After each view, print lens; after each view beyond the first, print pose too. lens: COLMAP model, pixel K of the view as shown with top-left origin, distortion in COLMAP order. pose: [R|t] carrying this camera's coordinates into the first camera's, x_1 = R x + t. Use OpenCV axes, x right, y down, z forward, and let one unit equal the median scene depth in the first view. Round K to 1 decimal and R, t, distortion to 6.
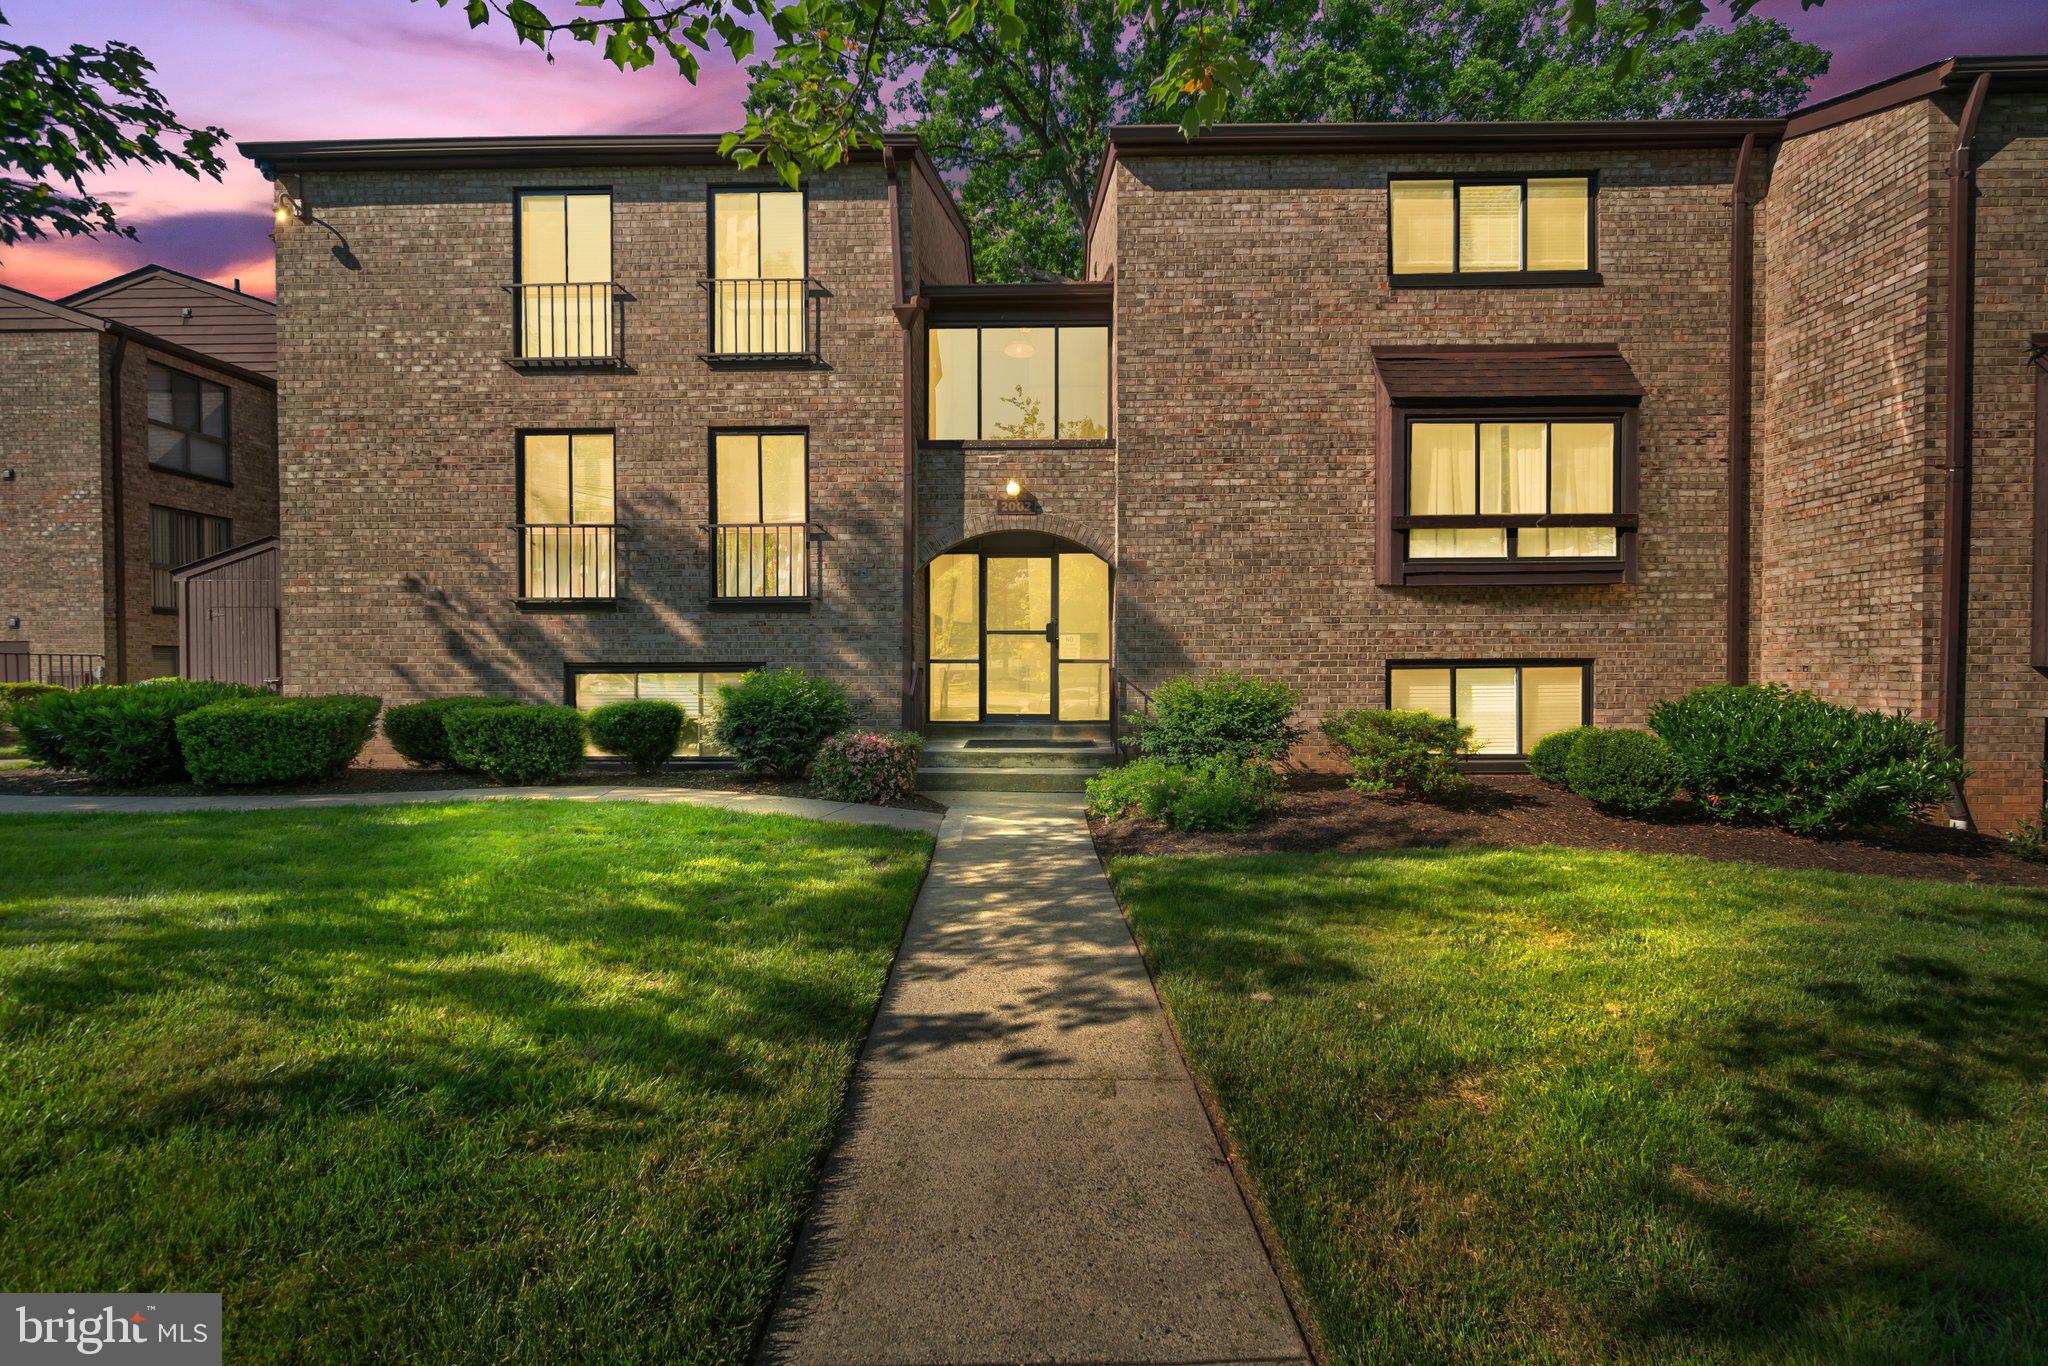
lens RADIAL K [[918.8, 0, 1022.4], [0, 918.8, 681.6], [0, 0, 1]] dist [-0.000970, 0.001106]
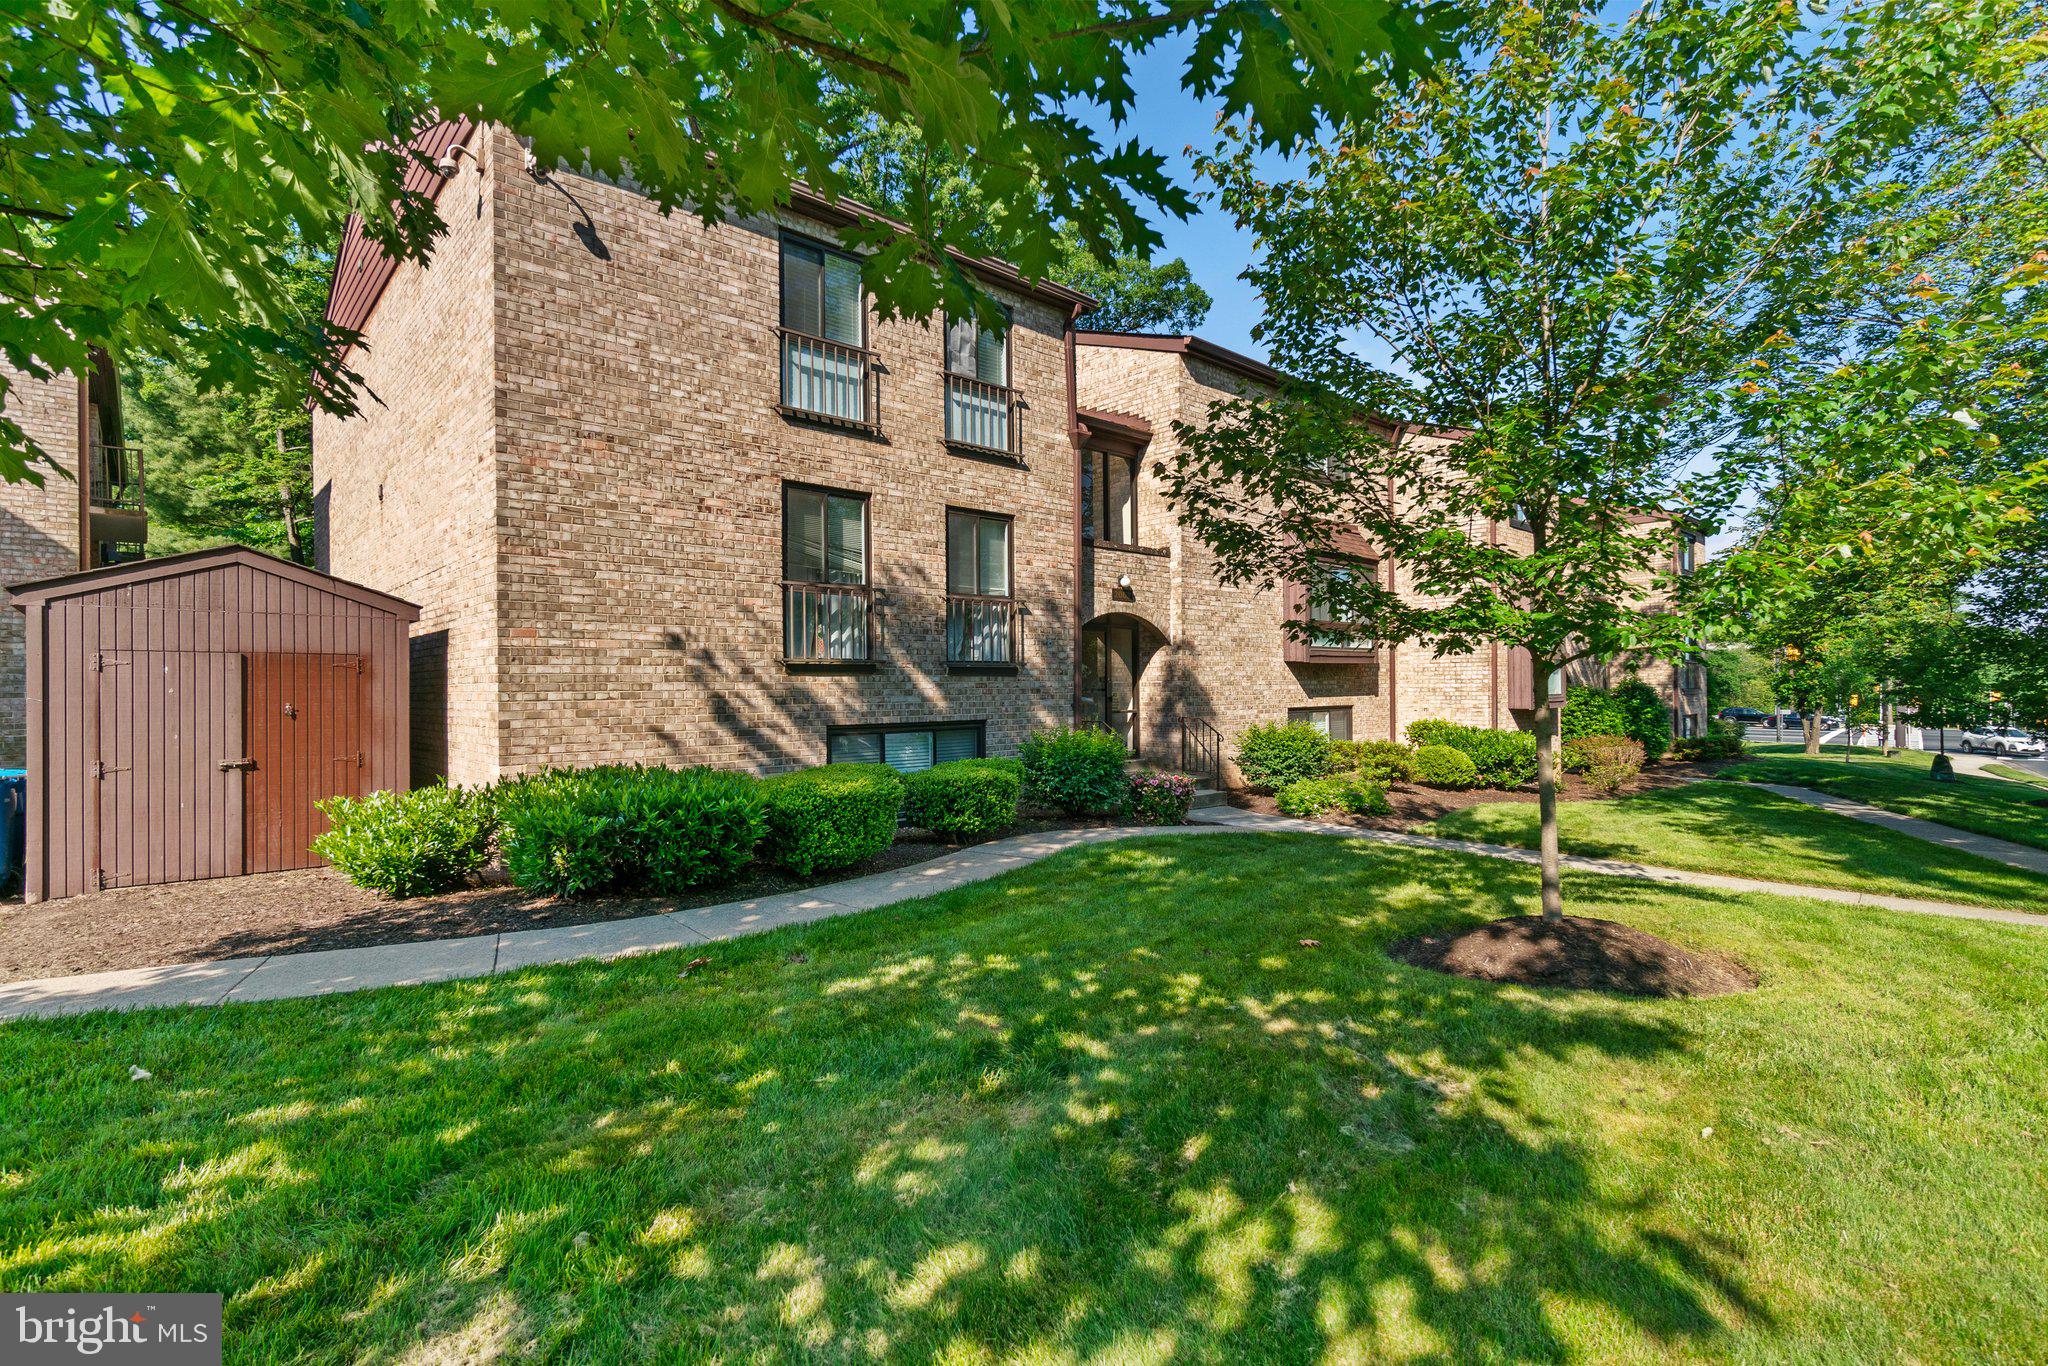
lens RADIAL K [[951.8, 0, 1021.7], [0, 951.8, 682.1], [0, 0, 1]] dist [-0.002988, -0.000850]
pose [[0.719909, 0.000971, 0.694068, -1.050471], [0.014150, 0.999771, -0.016075, -0.047500], [-0.693924, 0.021393, 0.719730, 0.129560]]
